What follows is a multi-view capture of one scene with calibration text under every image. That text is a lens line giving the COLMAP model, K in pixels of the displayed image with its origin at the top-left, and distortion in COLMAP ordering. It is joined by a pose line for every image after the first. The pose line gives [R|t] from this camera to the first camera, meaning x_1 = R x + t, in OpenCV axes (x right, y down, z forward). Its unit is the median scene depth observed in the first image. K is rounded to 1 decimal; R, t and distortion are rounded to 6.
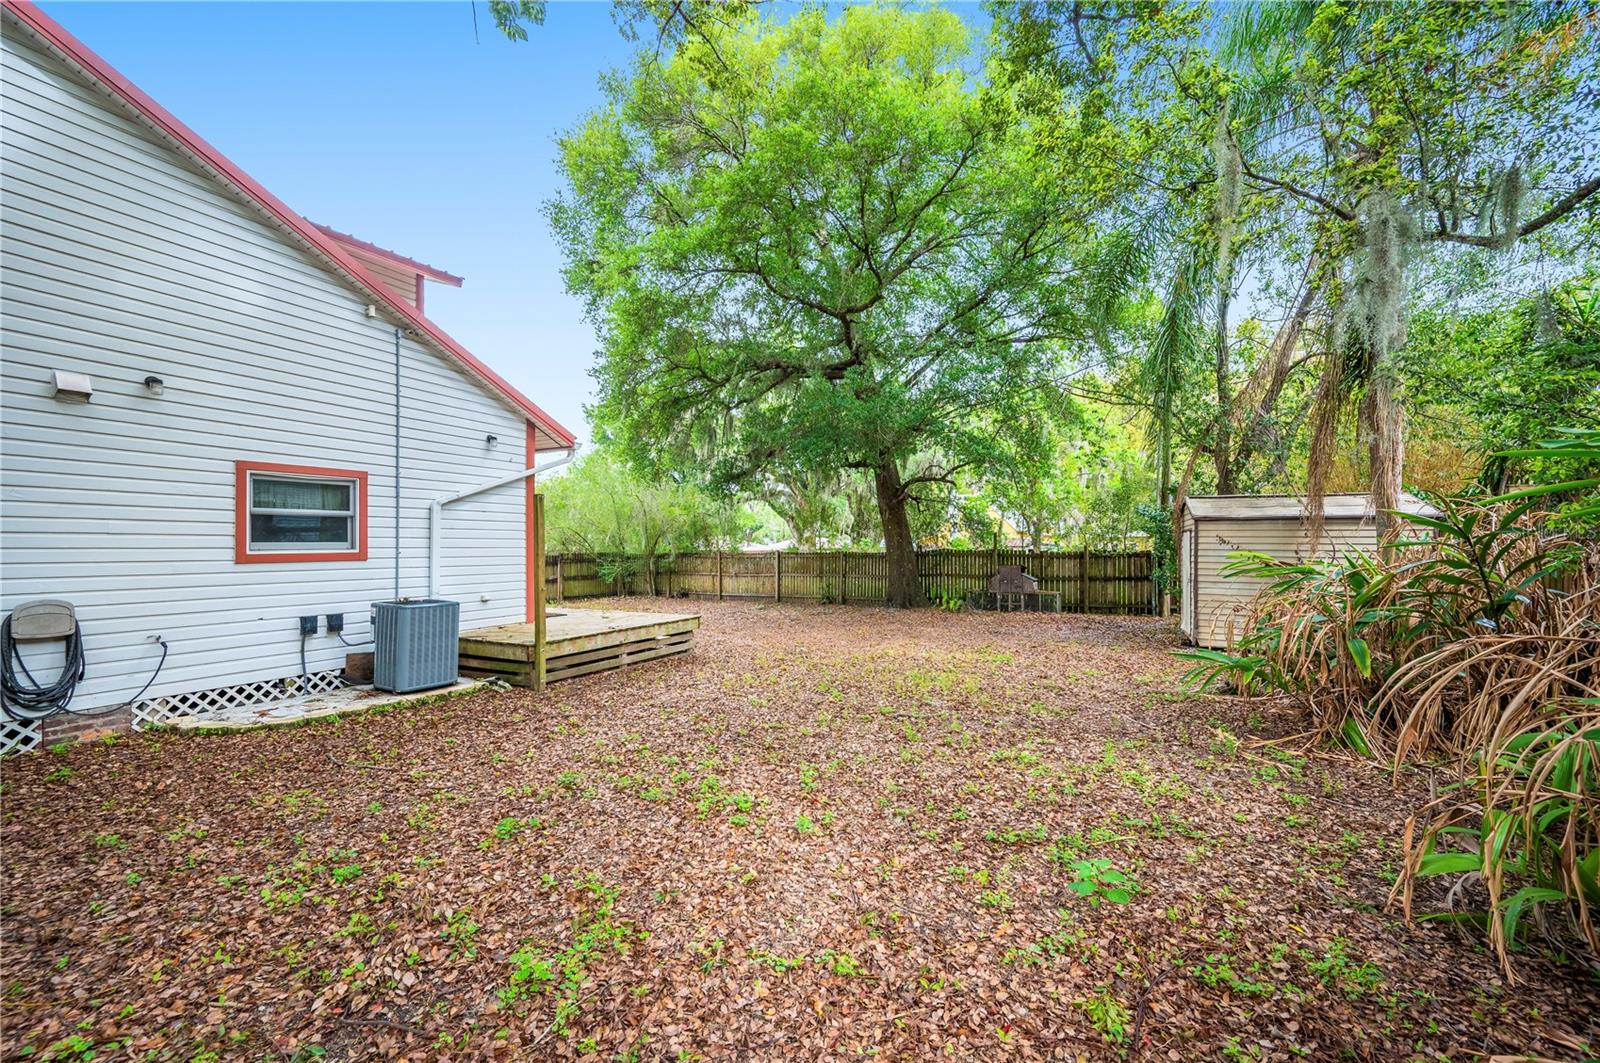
lens RADIAL K [[647.5, 0, 800.7], [0, 647.5, 536.3], [0, 0, 1]] dist [0.001083, -0.000346]
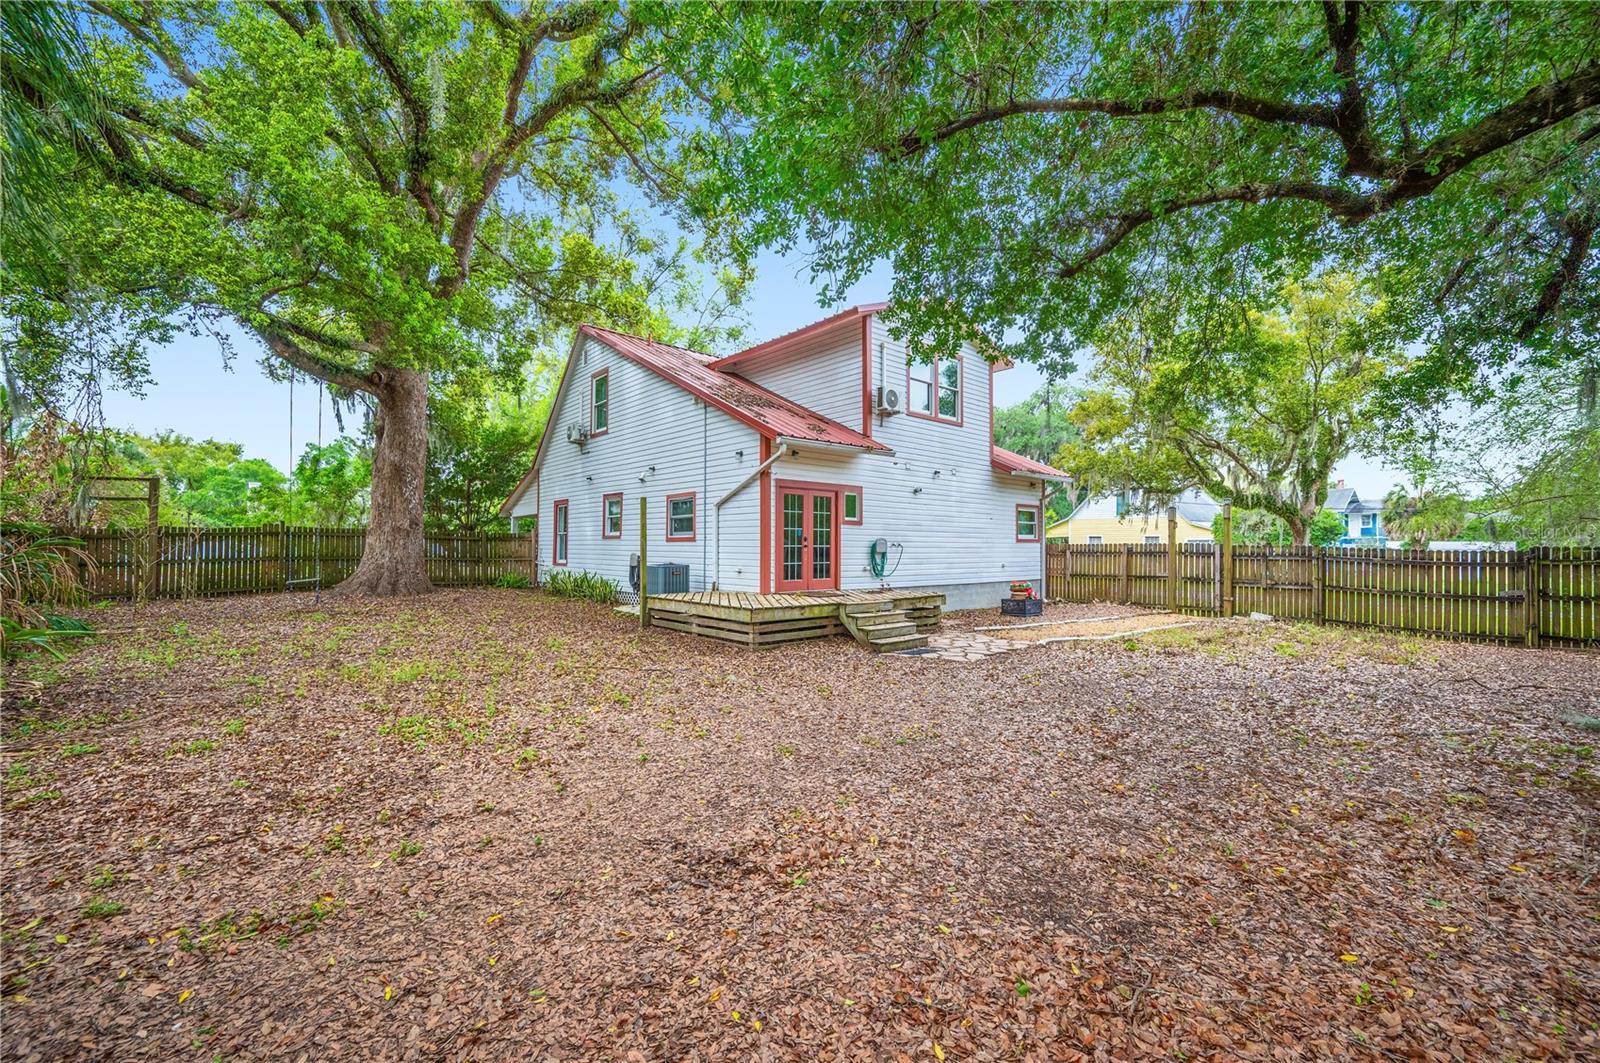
lens RADIAL K [[647.5, 0, 800.4], [0, 647.5, 538.5], [0, 0, 1]] dist [0.001083, -0.000346]
pose [[-0.359143, -0.005942, -0.933264, 0.888994], [0.016045, 0.999793, -0.012540, 0.055883], [0.933145, -0.019478, -0.358973, 1.911592]]
